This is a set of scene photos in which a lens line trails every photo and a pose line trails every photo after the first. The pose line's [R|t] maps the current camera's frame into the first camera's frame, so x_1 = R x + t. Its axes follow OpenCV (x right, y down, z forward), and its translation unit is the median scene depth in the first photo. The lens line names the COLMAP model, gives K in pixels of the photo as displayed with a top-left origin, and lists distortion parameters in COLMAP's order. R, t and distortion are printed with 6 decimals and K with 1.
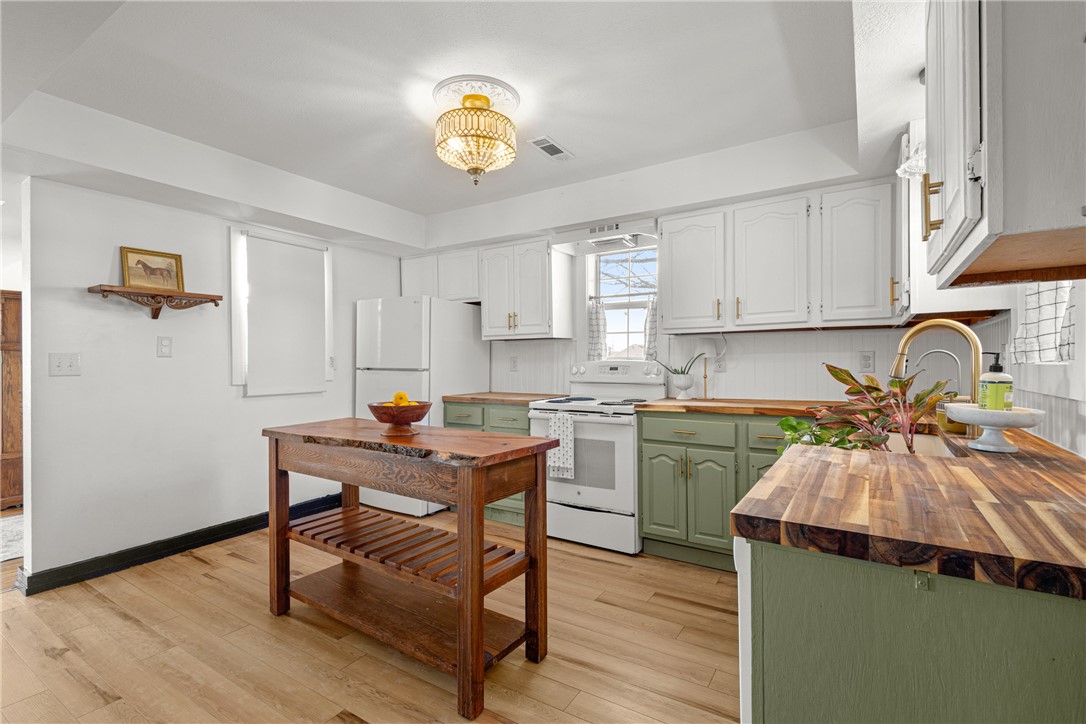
lens RADIAL K [[499.8, 0, 543.0], [0, 499.8, 362.0], [0, 0, 1]] dist [0.004511, 0.001042]
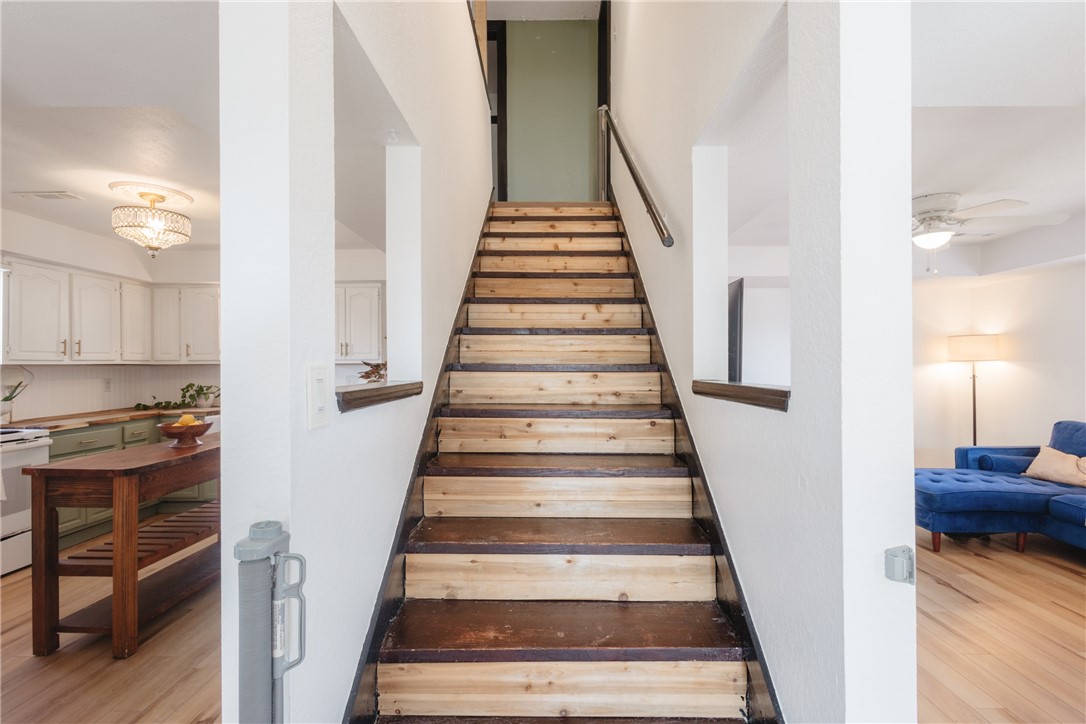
lens RADIAL K [[499.8, 0, 552.4], [0, 499.8, 366.2], [0, 0, 1]] dist [0.005226, -0.000776]
pose [[-0.540513, 0.007280, 0.841304, -1.410182], [0.007893, 0.999962, -0.003583, -0.041964], [-0.841299, 0.004704, -0.540550, 0.641565]]
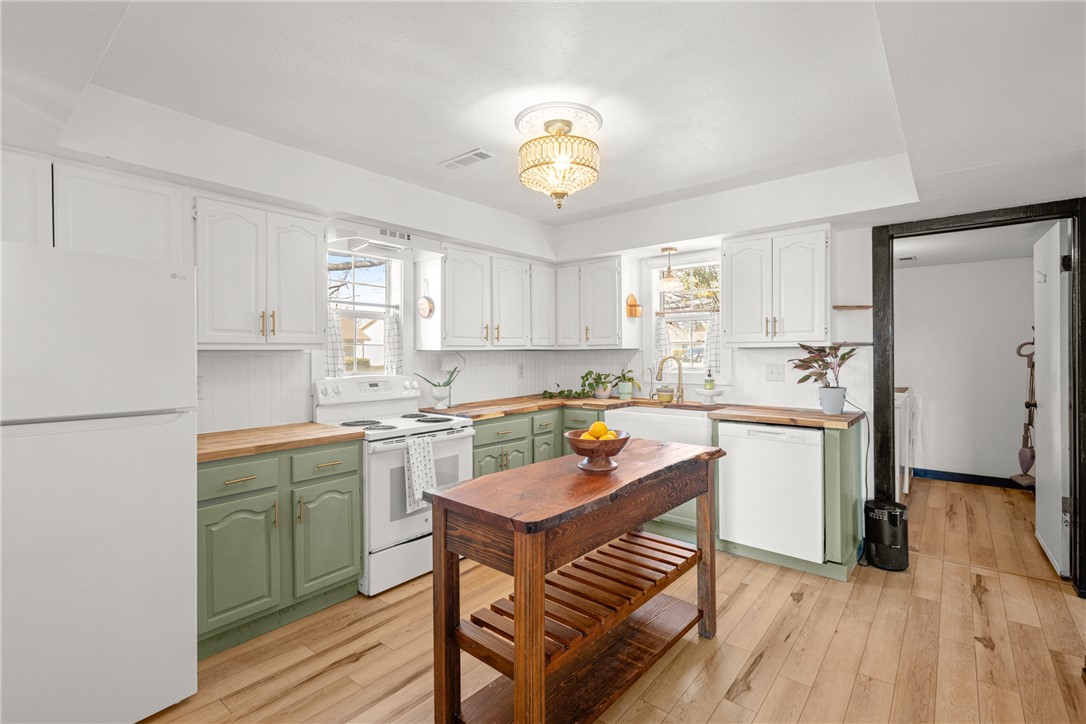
lens RADIAL K [[497.8, 0, 549.8], [0, 497.8, 357.9], [0, 0, 1]] dist [0.000469, -0.000047]
pose [[0.110330, -0.004796, 0.993883, -0.874010], [0.007067, 0.999967, 0.004041, -0.045477], [-0.993870, 0.006578, 0.110360, 0.704152]]
